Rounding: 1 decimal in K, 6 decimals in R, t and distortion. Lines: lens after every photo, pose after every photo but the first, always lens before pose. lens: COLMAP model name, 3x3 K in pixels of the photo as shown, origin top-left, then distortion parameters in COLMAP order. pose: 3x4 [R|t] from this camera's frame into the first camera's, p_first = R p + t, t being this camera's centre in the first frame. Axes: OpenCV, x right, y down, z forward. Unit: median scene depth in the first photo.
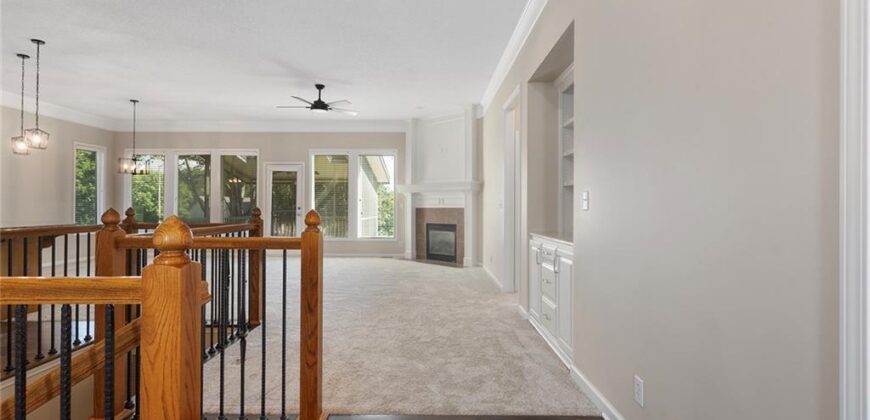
lens RADIAL K [[425.4, 0, 456.7], [0, 425.4, 205.2], [0, 0, 1]] dist [-0.047049, 0.000107]
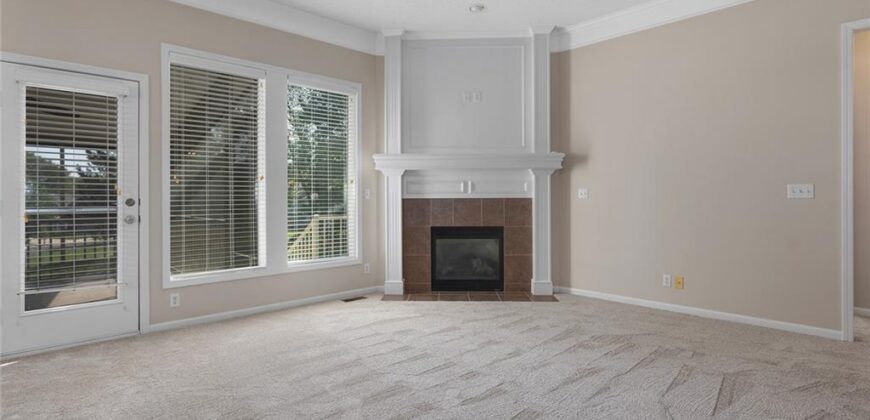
lens RADIAL K [[425.4, 0, 456.7], [0, 425.4, 205.2], [0, 0, 1]] dist [-0.047049, 0.000107]
pose [[0.745171, -0.013419, 0.666738, -0.414092], [-0.001329, 0.999766, 0.021607, 0.002890], [-0.666872, -0.016987, 0.744979, 0.569821]]
